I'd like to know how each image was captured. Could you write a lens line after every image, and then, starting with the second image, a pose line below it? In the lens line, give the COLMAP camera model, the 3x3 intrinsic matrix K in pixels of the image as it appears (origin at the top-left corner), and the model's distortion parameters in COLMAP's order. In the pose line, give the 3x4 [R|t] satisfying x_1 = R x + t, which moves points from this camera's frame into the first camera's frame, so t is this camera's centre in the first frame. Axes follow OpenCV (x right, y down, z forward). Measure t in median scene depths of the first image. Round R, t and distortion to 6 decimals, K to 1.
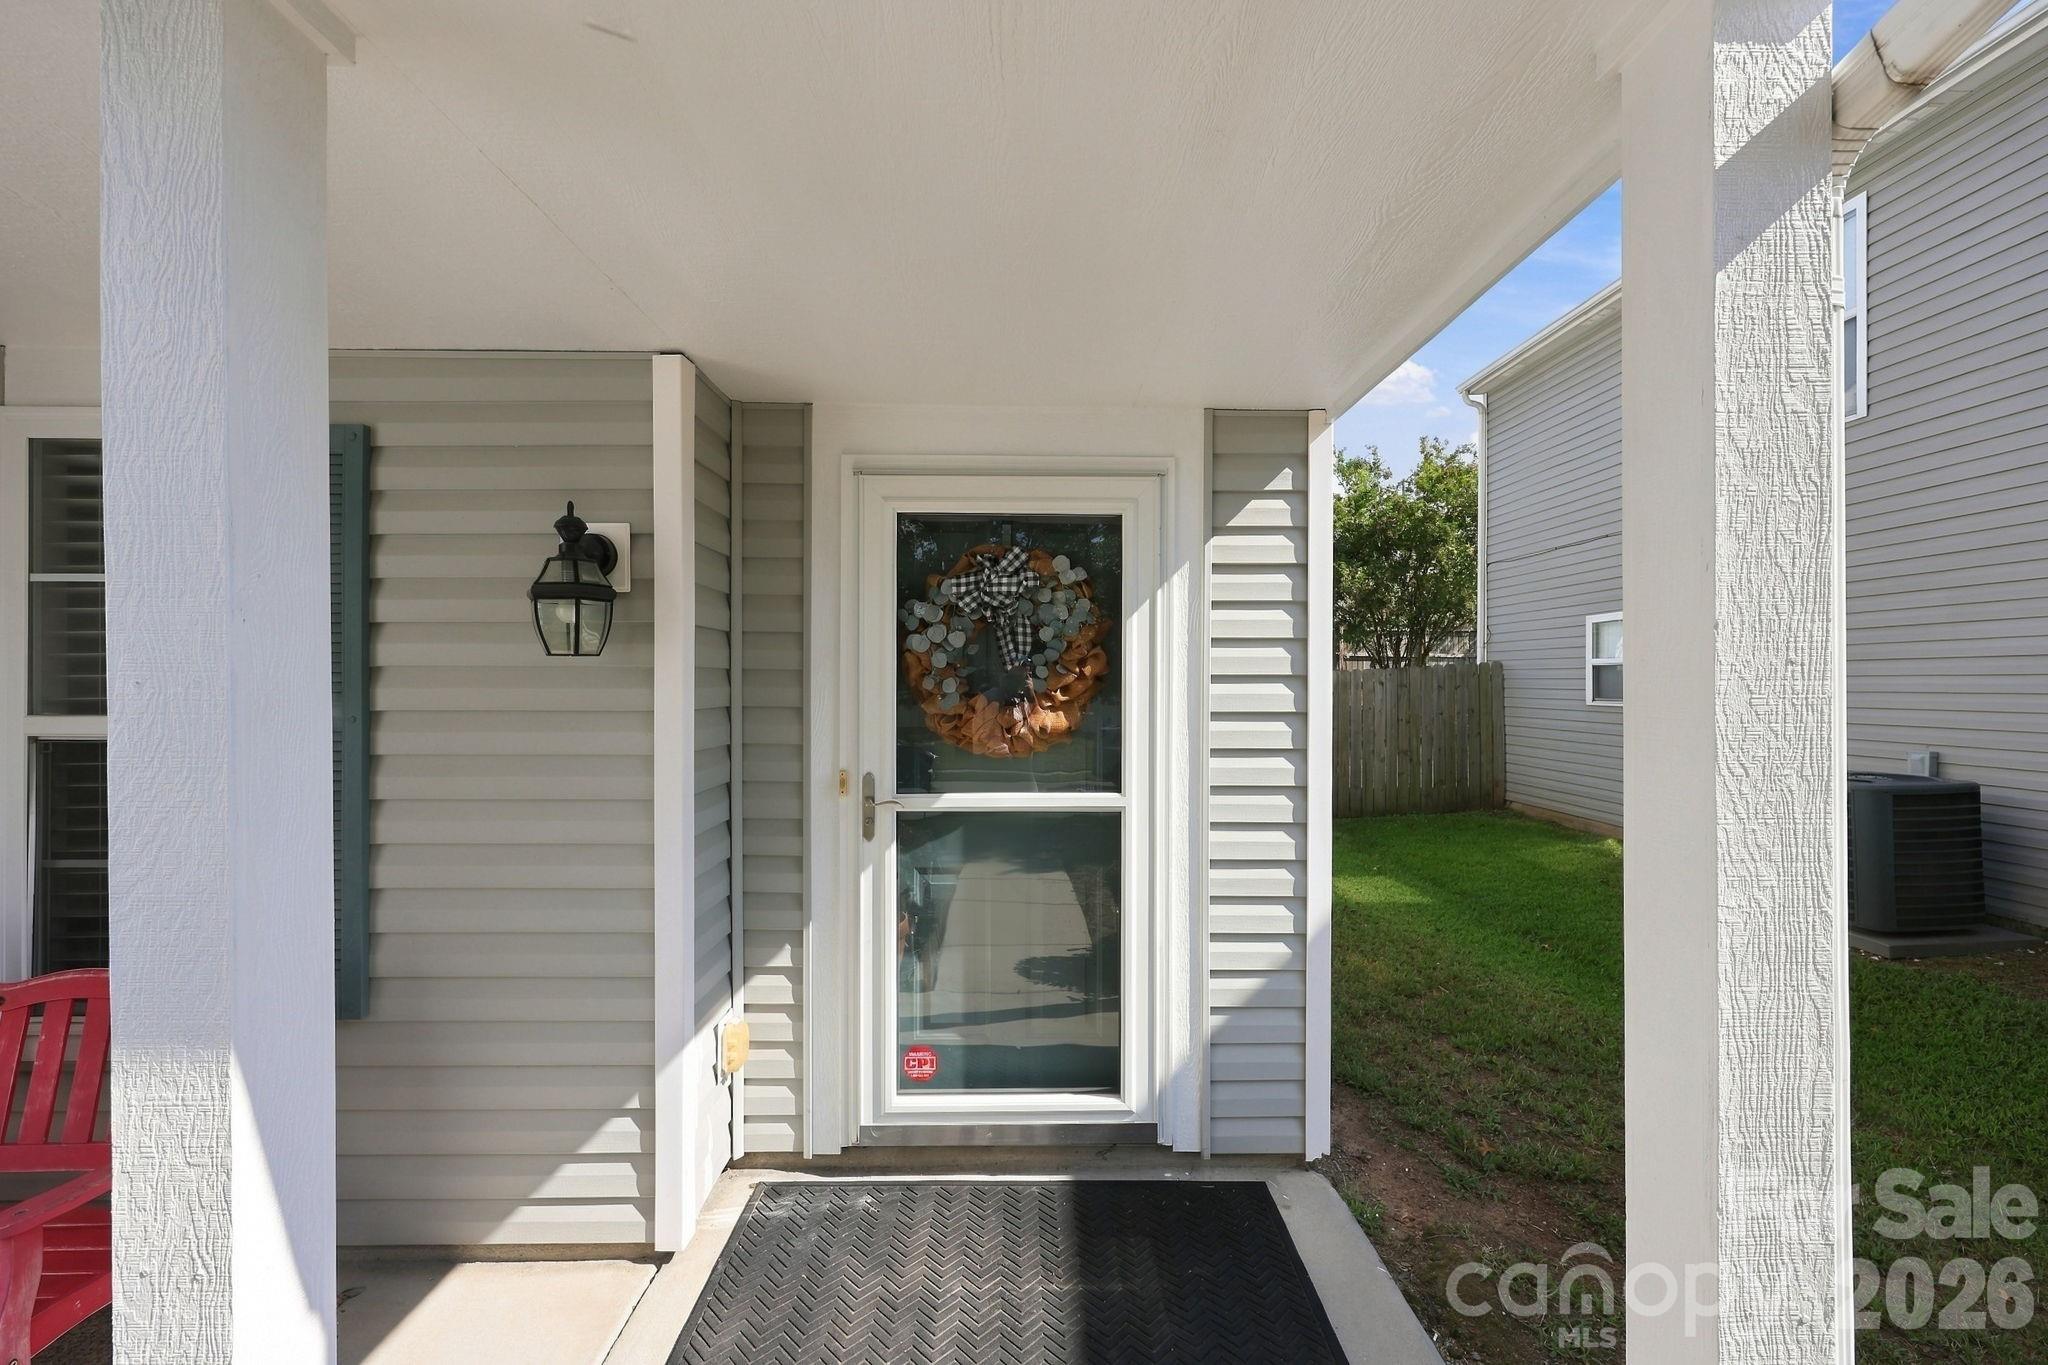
lens RADIAL K [[842.1, 0, 1029.4], [0, 842.1, 681.0], [0, 0, 1]] dist [0.000679, 0.000126]
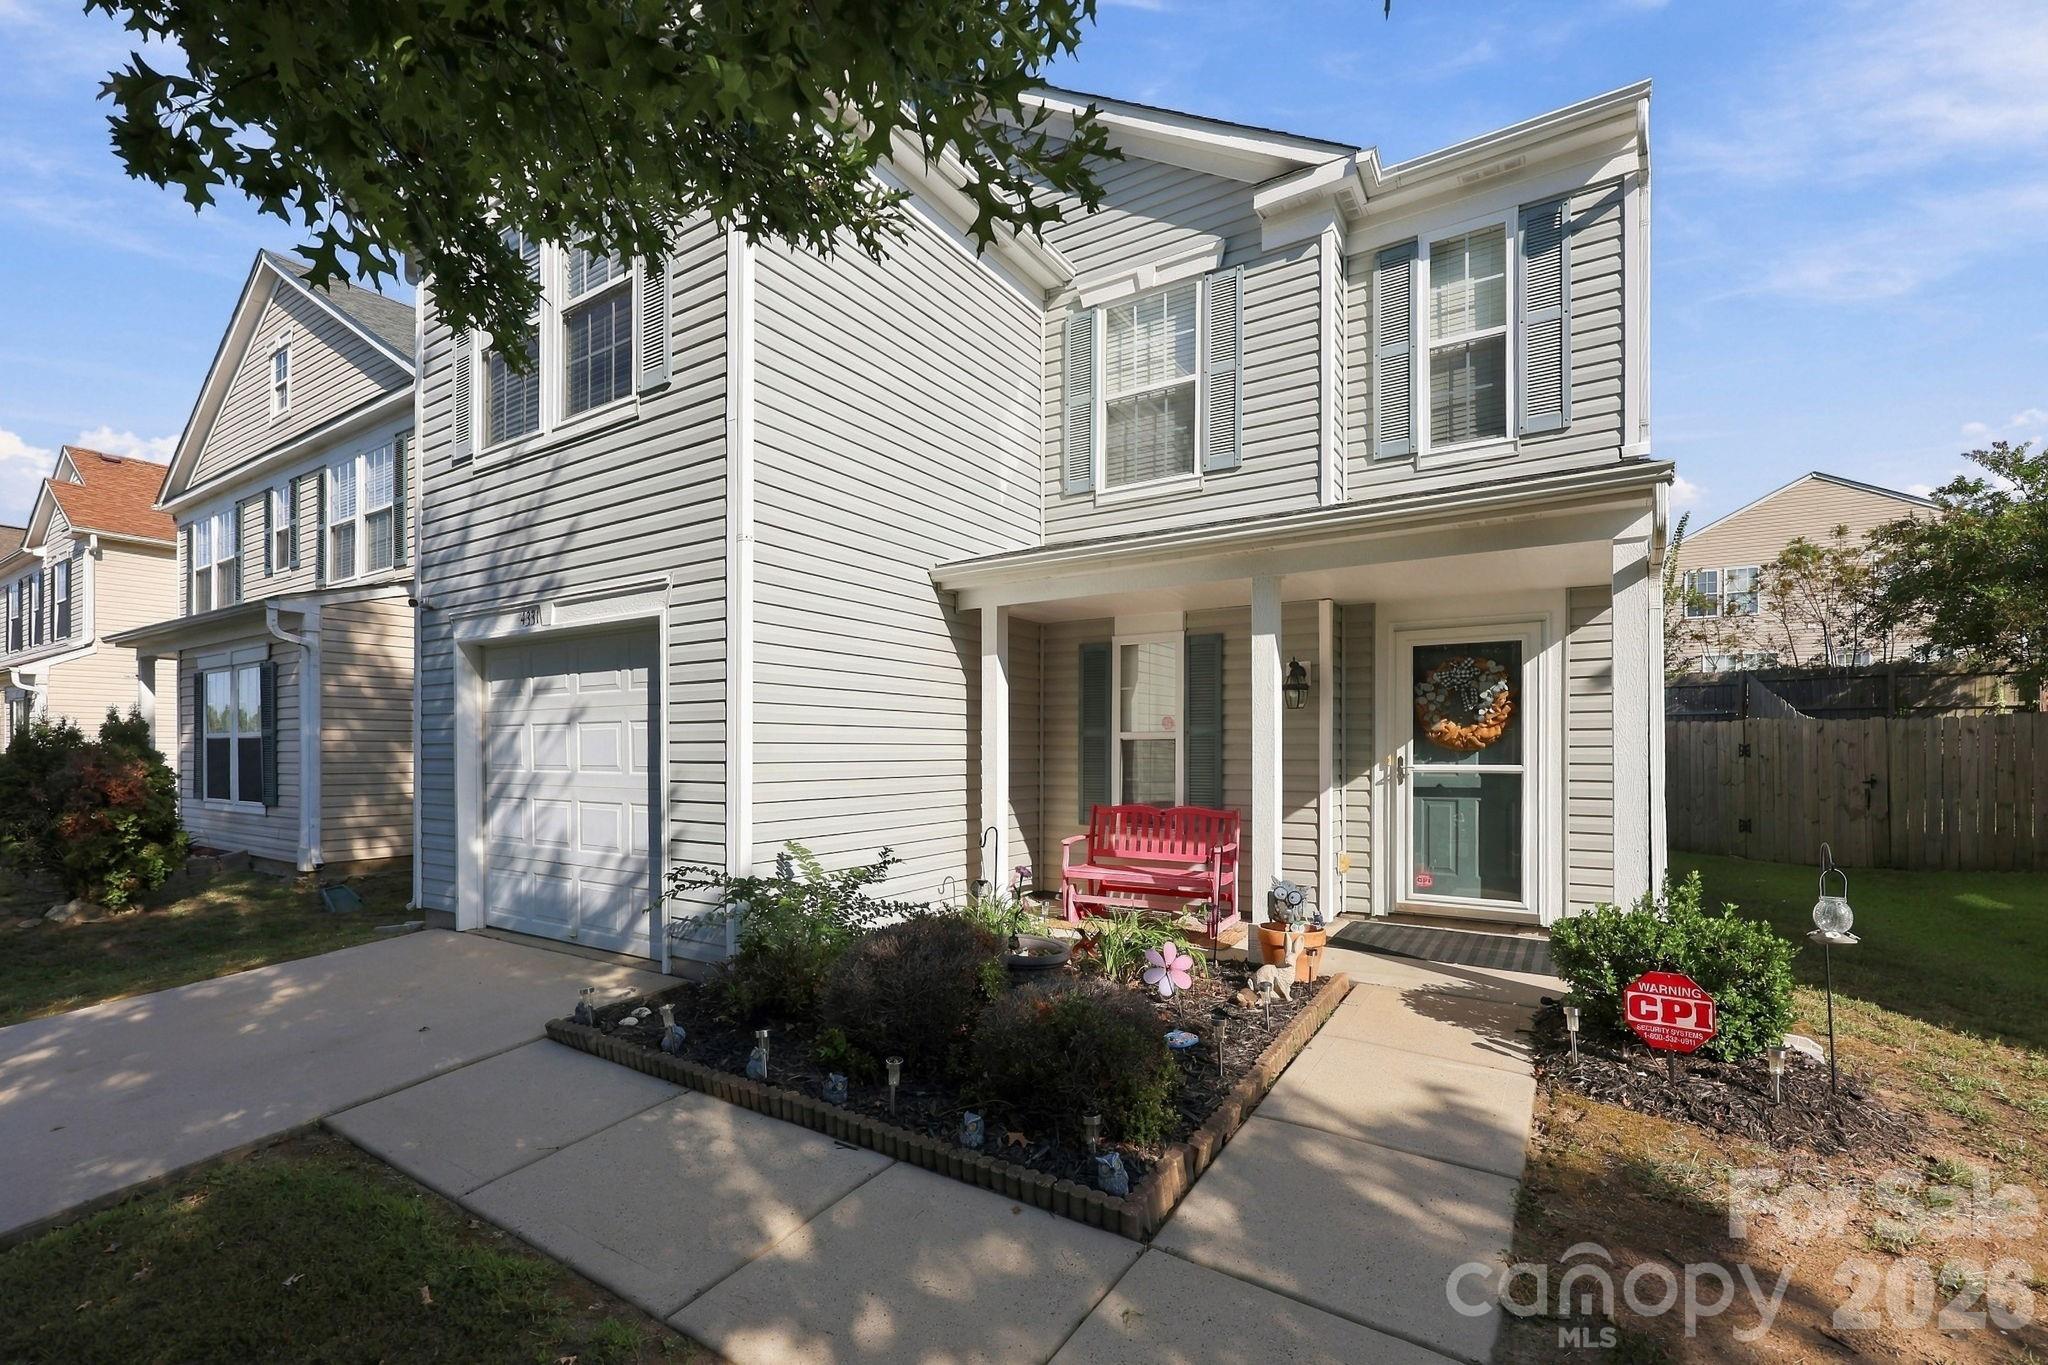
lens RADIAL K [[881.3, 0, 1018.0], [0, 881.3, 752.7], [0, 0, 1]] dist [0.000663, 0.000212]
pose [[0.831172, 0.000582, -0.556015, 0.294201], [0.001118, 0.999996, 0.002718, 0.092213], [0.556015, -0.002880, 0.831168, -1.667912]]
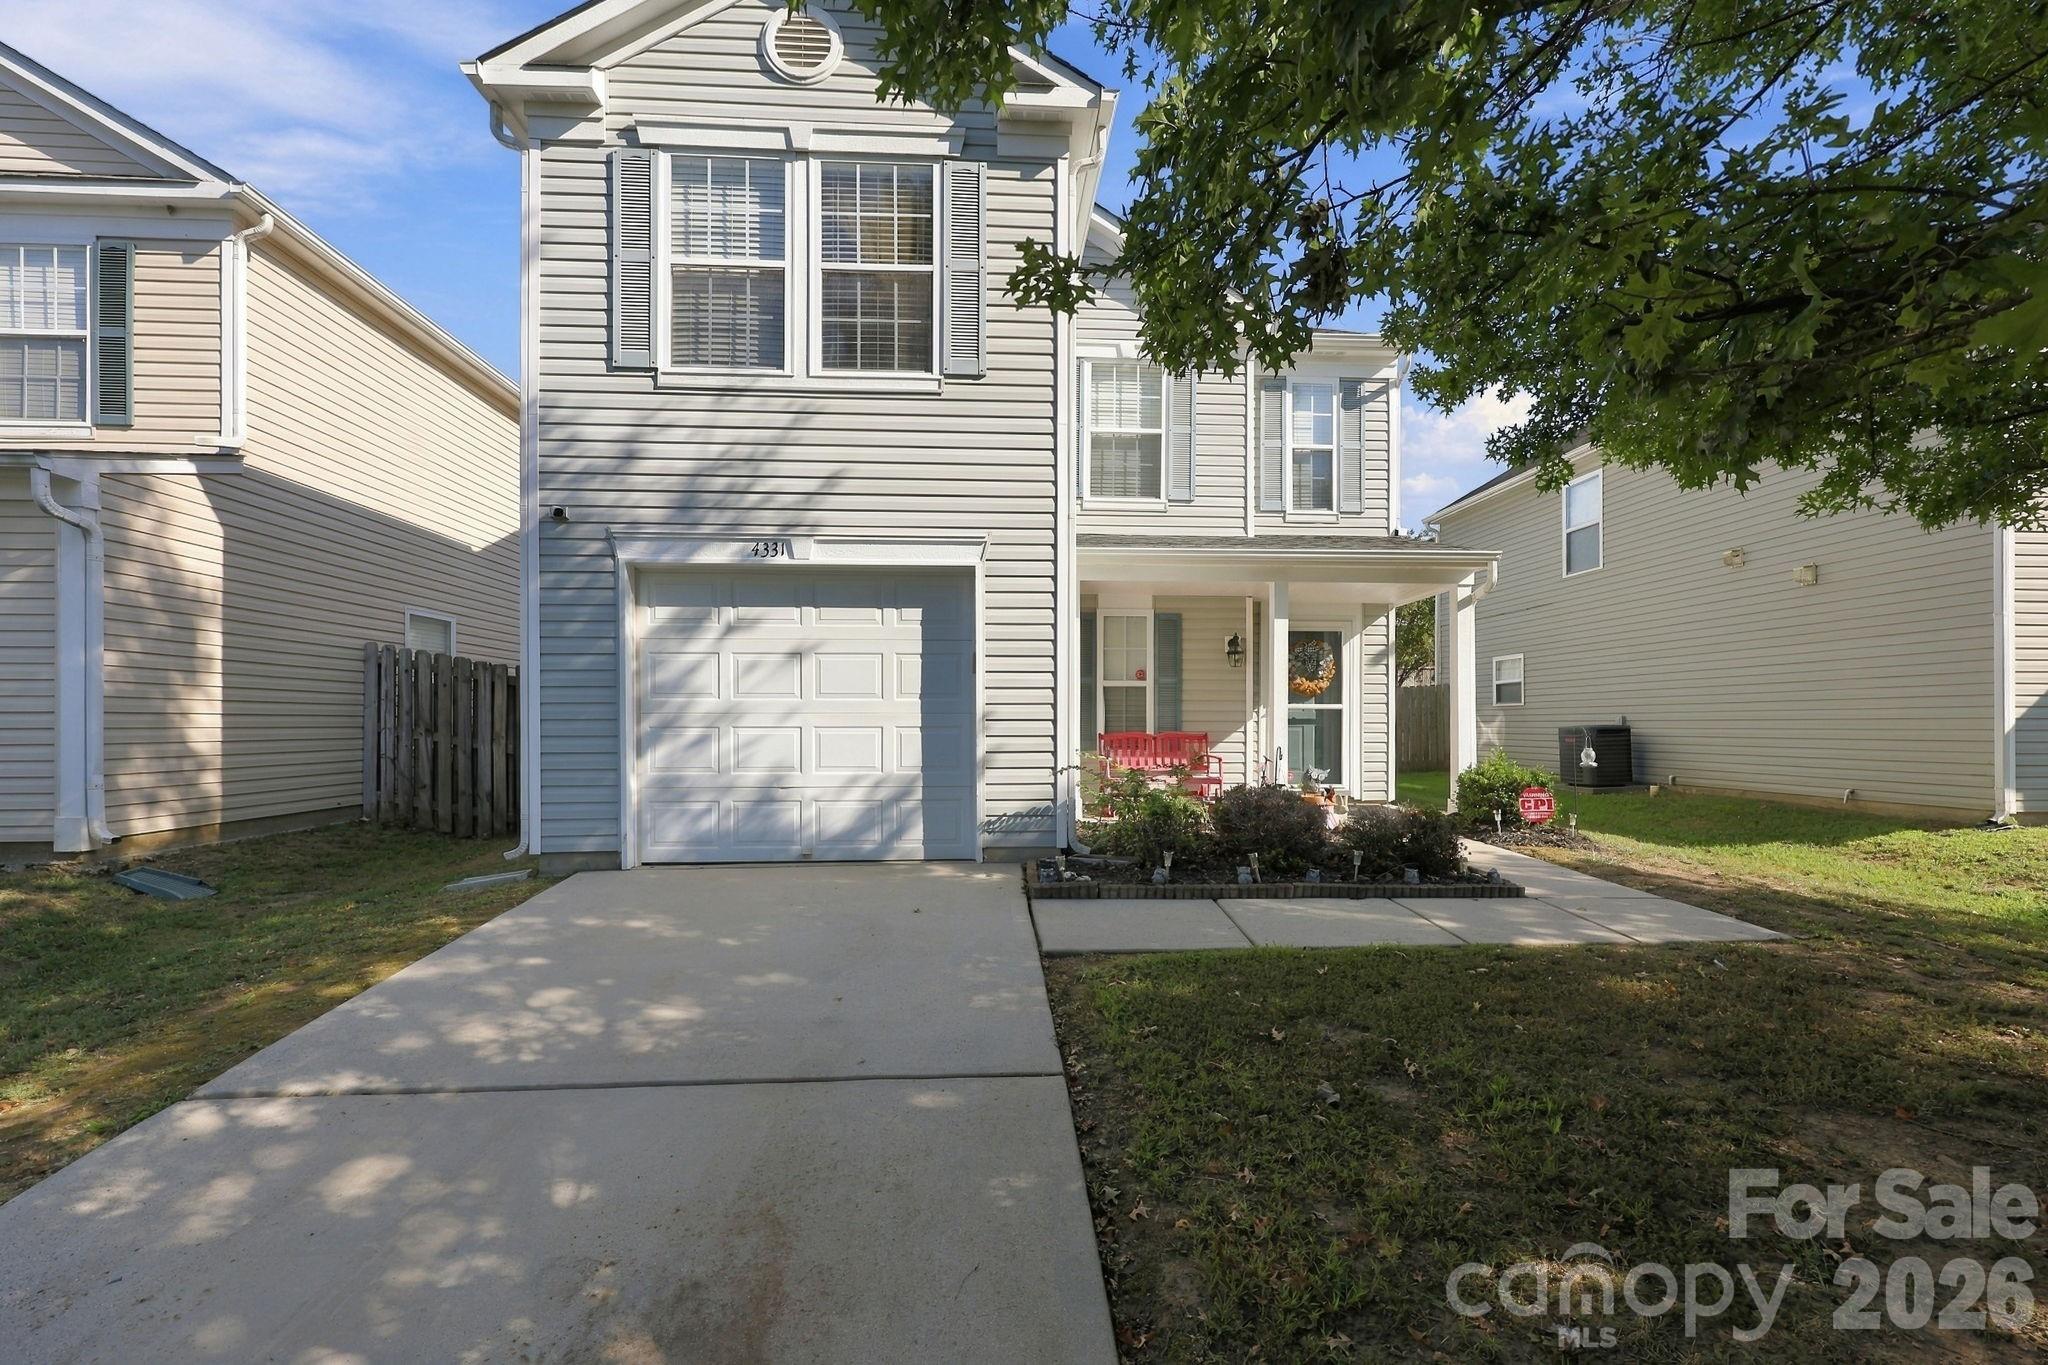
lens RADIAL K [[860.1, 0, 1025.5], [0, 860.1, 724.6], [0, 0, 1]] dist [-0.000839, -0.000304]
pose [[0.999073, -0.000873, 0.043049, -1.488328], [0.000726, 0.999994, 0.003435, 0.210475], [-0.043051, -0.003400, 0.999067, -2.822032]]
